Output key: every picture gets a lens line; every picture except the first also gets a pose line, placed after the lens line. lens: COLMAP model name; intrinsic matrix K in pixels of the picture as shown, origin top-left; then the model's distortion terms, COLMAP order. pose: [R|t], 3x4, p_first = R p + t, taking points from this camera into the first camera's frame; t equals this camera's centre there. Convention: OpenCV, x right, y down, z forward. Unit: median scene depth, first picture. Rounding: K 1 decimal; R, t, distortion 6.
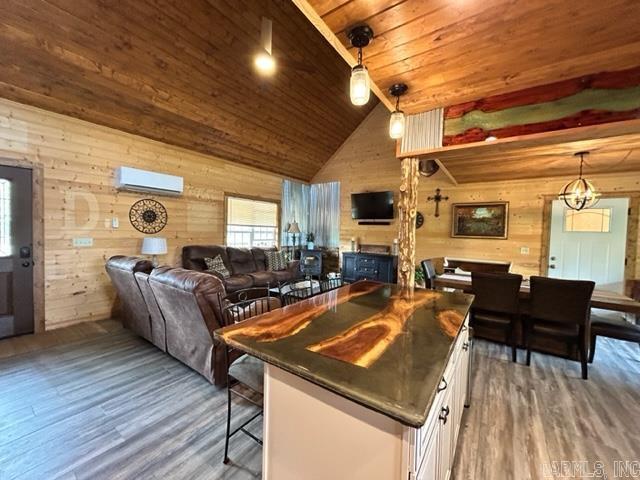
lens RADIAL K [[254.9, 0, 321.7], [0, 254.9, 239.6], [0, 0, 1]] dist [-0.000559, 0.000117]
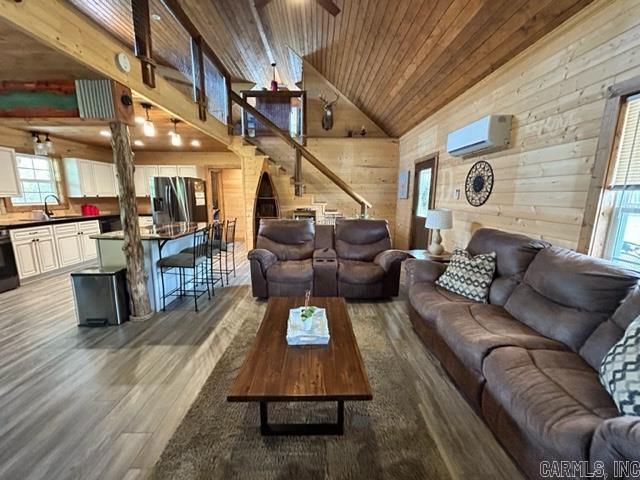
lens RADIAL K [[254.9, 0, 322.7], [0, 254.9, 239.0], [0, 0, 1]] dist [-0.000559, 0.000117]
pose [[-0.813477, 0.065716, -0.577873, 0.140495], [-0.051407, 0.981583, 0.183991, -0.038657], [0.579321, 0.179379, -0.795117, 1.176936]]
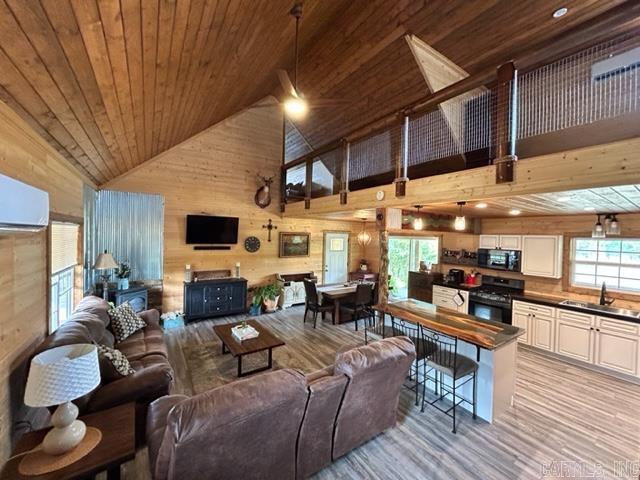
lens RADIAL K [[254.9, 0, 320.0], [0, 254.9, 238.0], [0, 0, 1]] dist [-0.000559, 0.000117]
pose [[0.359898, -0.027953, 0.932573, -0.697302], [0.019636, 0.999557, 0.022382, -0.149465], [-0.932785, 0.010257, 0.360287, 0.376020]]
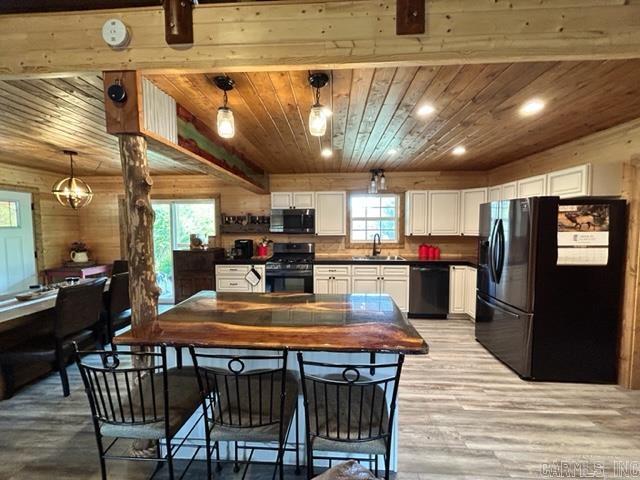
lens RADIAL K [[254.9, 0, 318.6], [0, 254.9, 238.6], [0, 0, 1]] dist [-0.000559, 0.000117]
pose [[-0.527758, -0.072129, 0.846327, -0.249676], [0.021775, 0.994912, 0.098371, -0.046831], [-0.849116, 0.070345, -0.523502, 0.460540]]
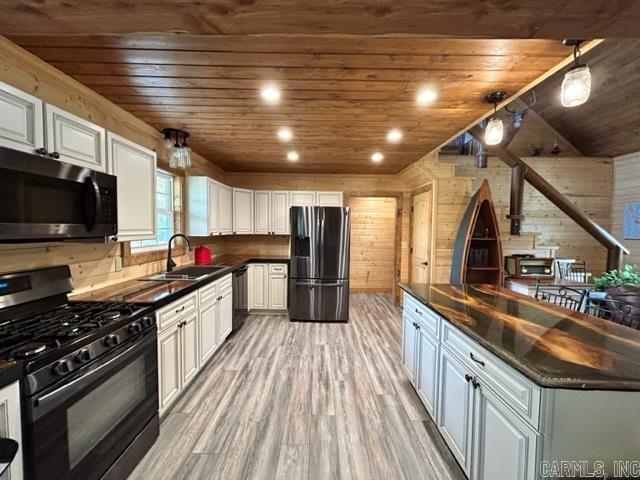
lens RADIAL K [[254.9, 0, 320.7], [0, 254.9, 239.4], [0, 0, 1]] dist [-0.000559, 0.000117]
pose [[-0.818299, -0.012657, -0.574654, 0.471881], [-0.057965, 0.996478, 0.060594, -0.013079], [0.571863, 0.082894, -0.816151, 0.451914]]
